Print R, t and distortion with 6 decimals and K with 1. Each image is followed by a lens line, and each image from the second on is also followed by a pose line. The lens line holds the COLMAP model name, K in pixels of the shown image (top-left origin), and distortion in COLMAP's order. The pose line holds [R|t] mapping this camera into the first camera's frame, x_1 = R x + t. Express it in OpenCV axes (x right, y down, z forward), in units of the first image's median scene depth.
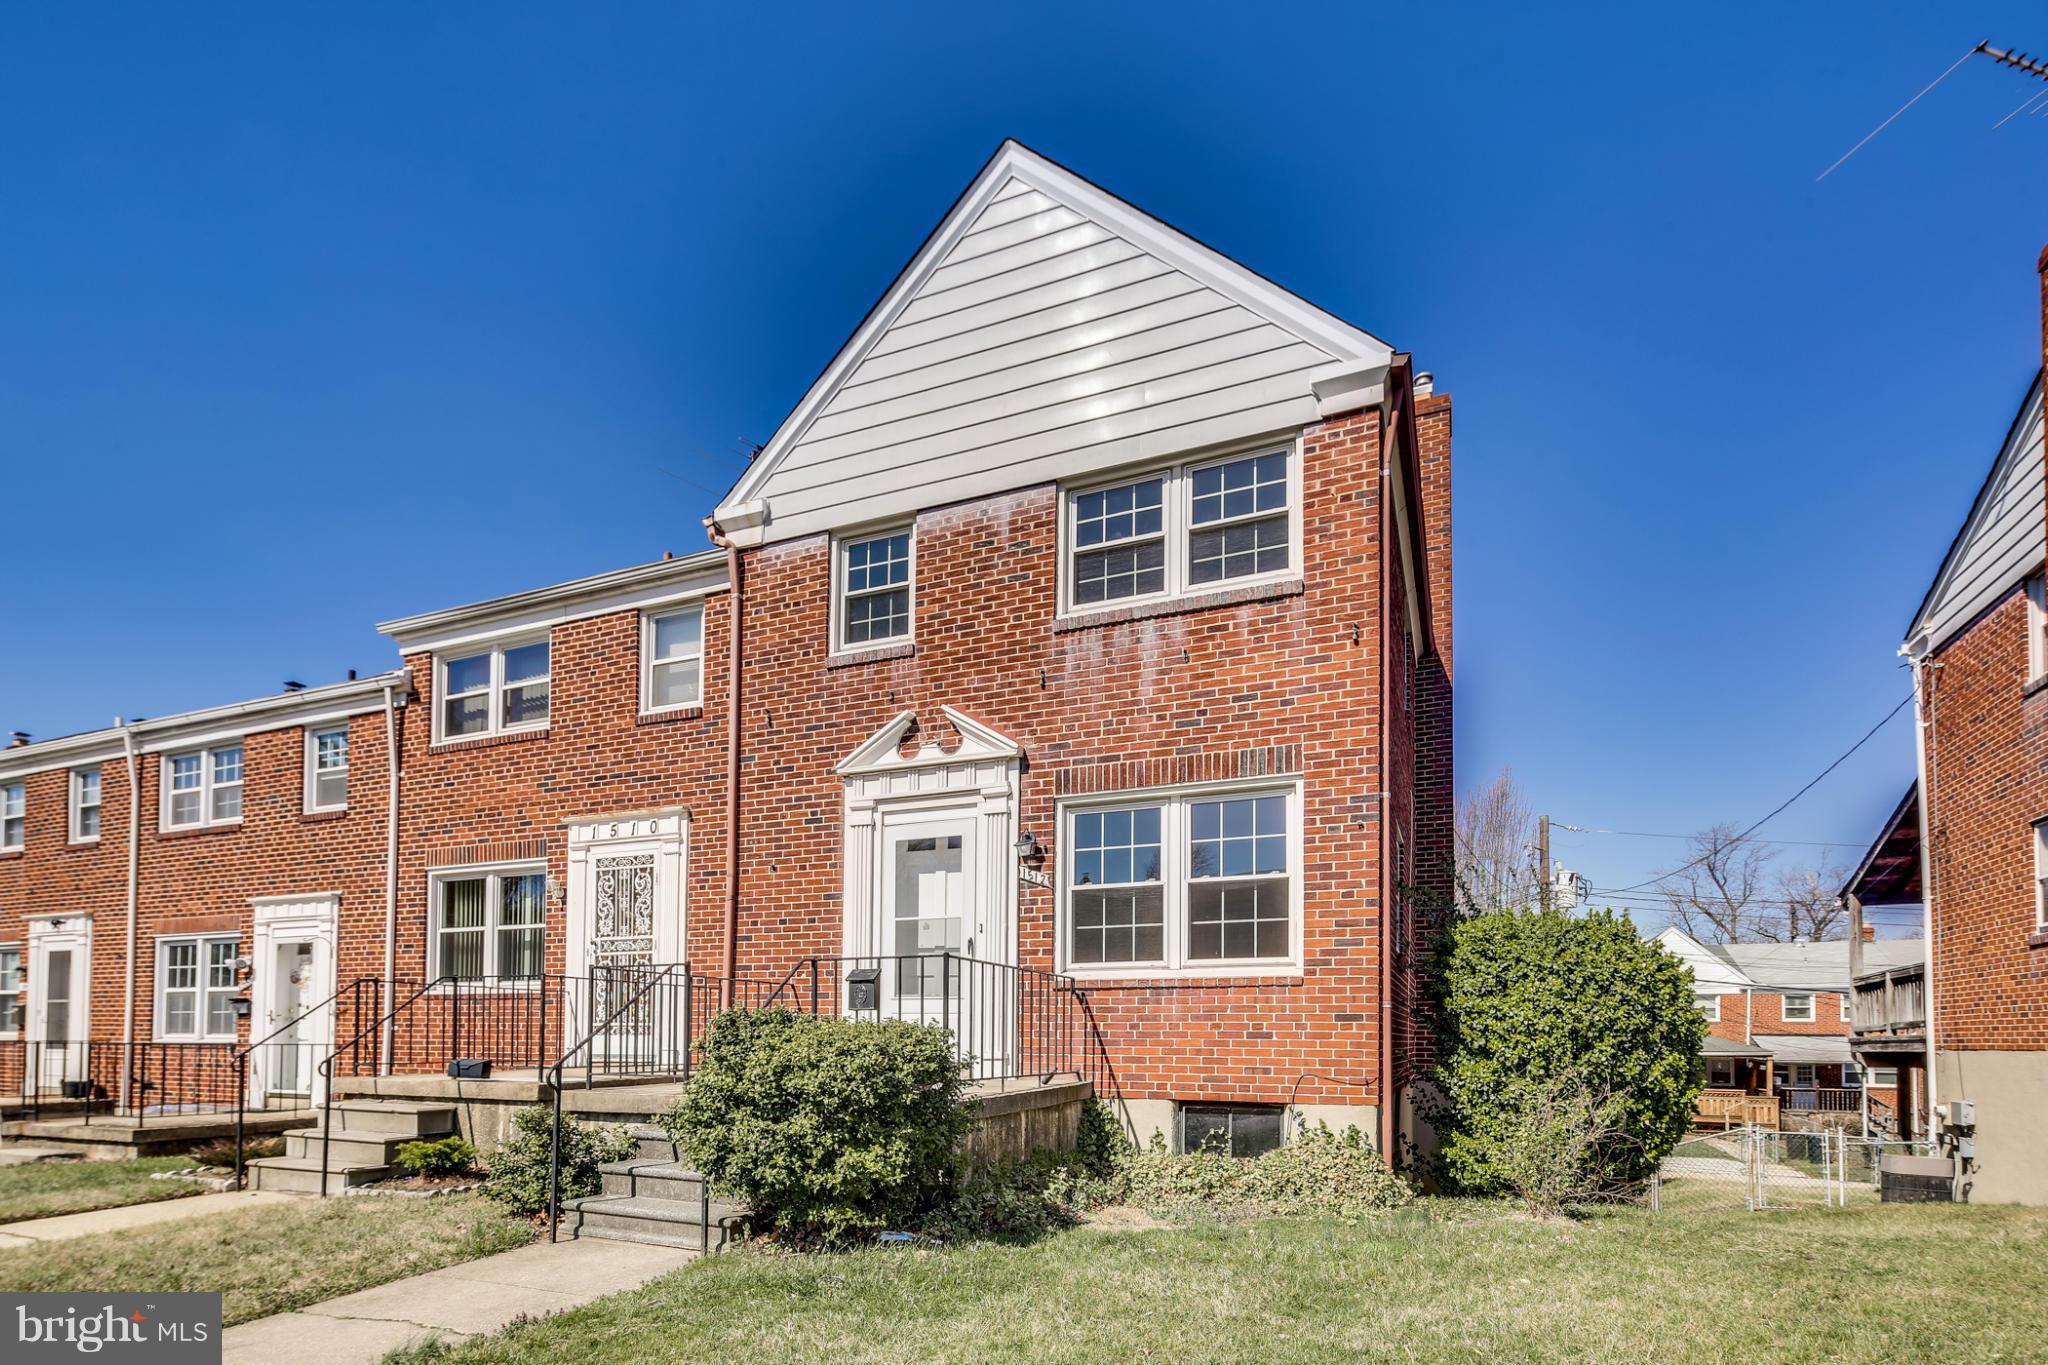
lens RADIAL K [[1000.1, 0, 1024.6], [0, 1000.1, 519.9], [0, 0, 1]] dist [0.002628, -0.001987]
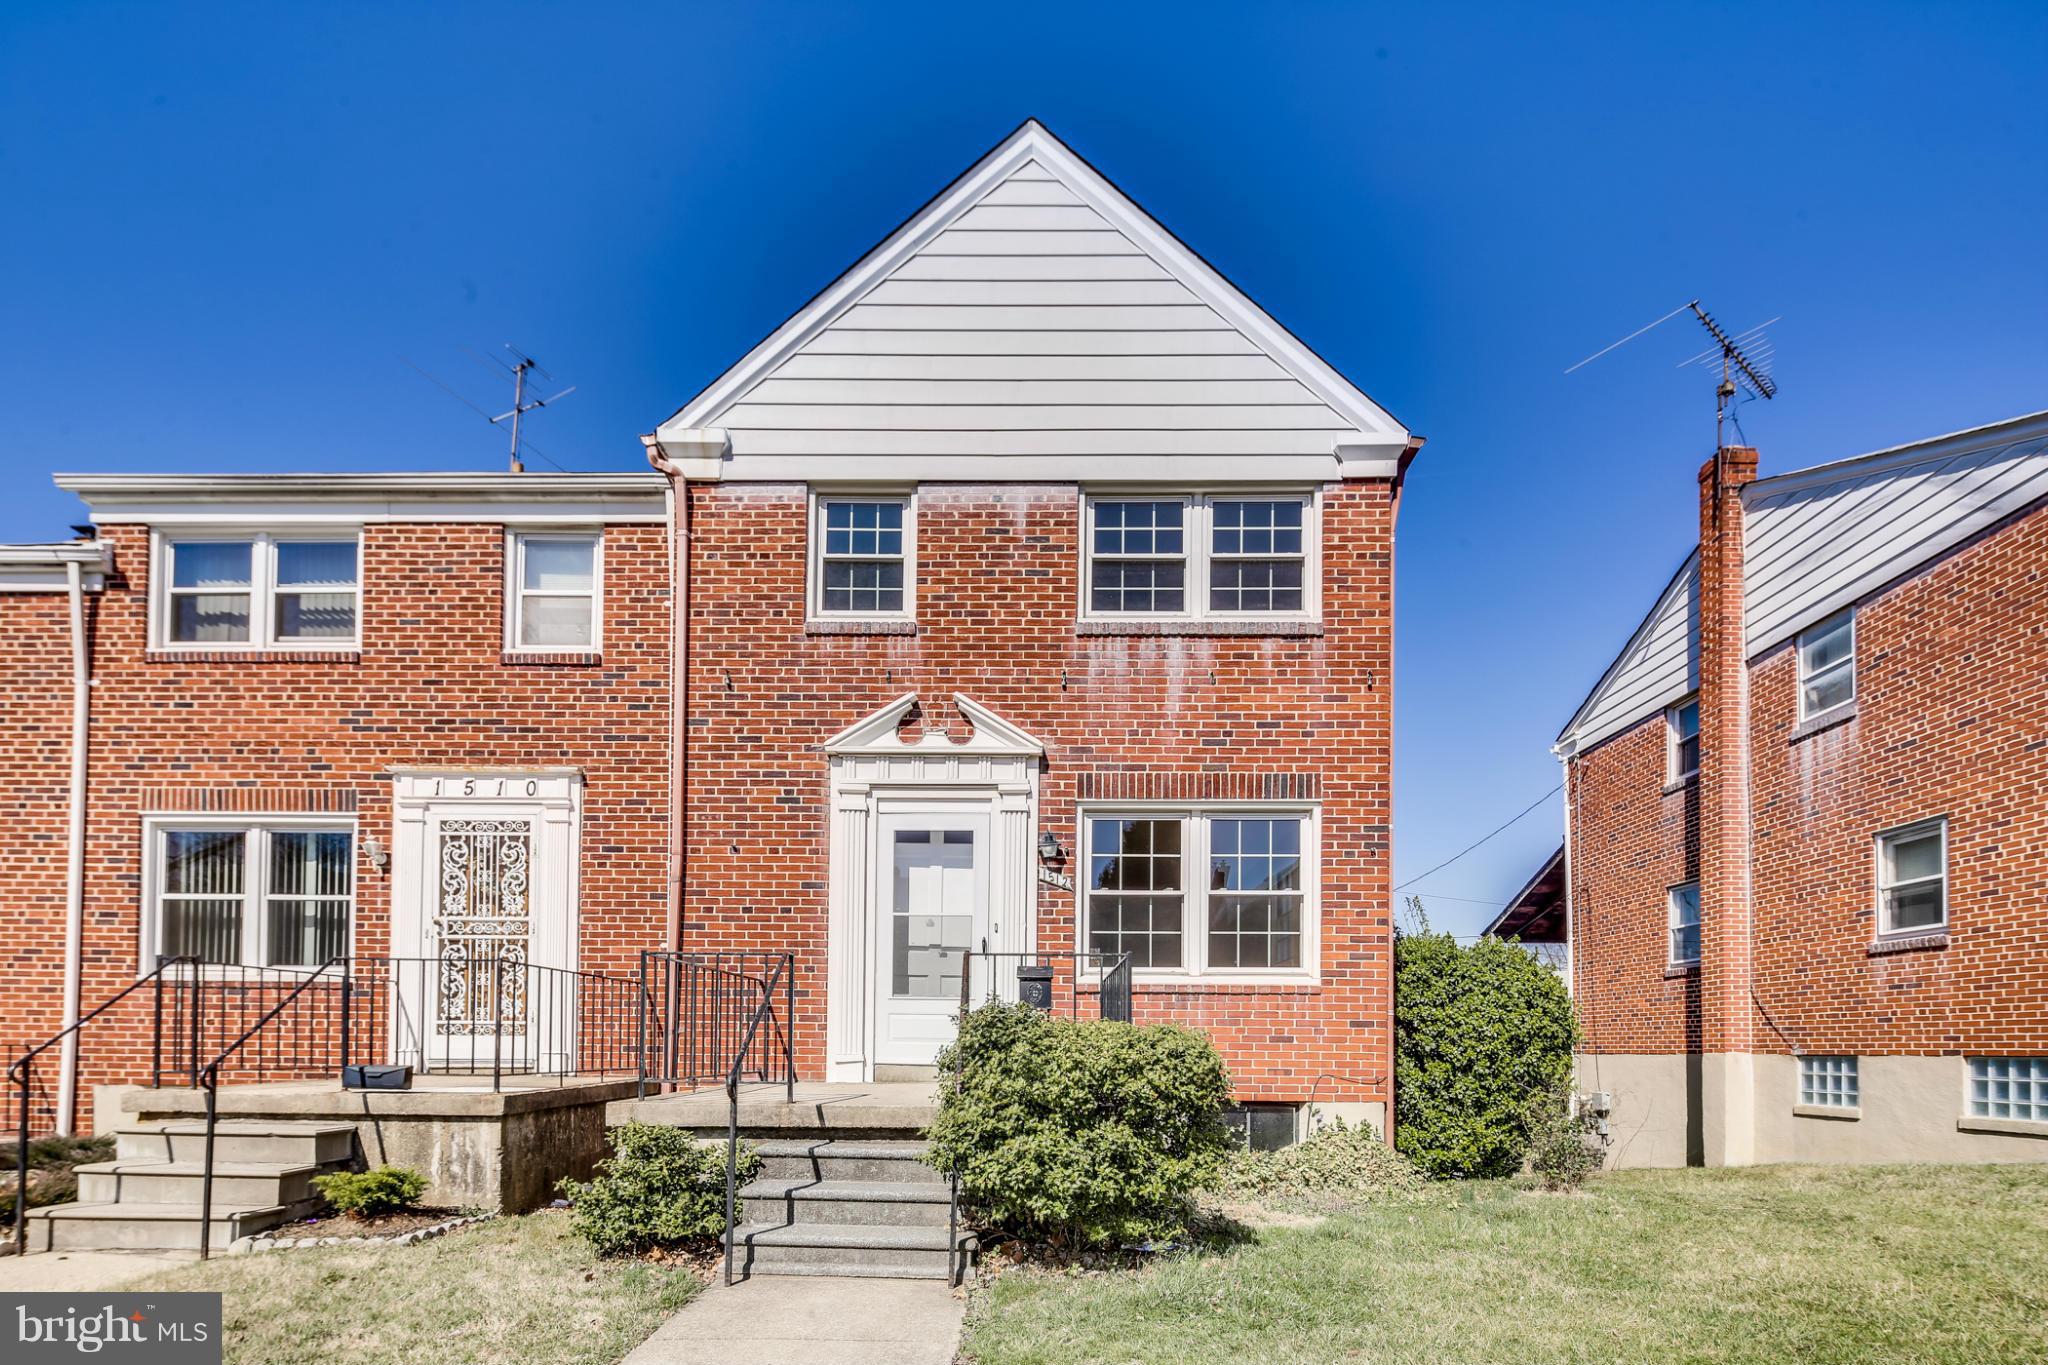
lens RADIAL K [[988.9, 0, 1020.9], [0, 988.9, 572.5], [0, 0, 1]] dist [0.003660, -0.002270]
pose [[0.912391, 0.178926, 0.368142, -0.387176], [-0.191242, 0.981538, -0.003083, 0.065836], [-0.361897, -0.067592, 0.929765, 0.121715]]
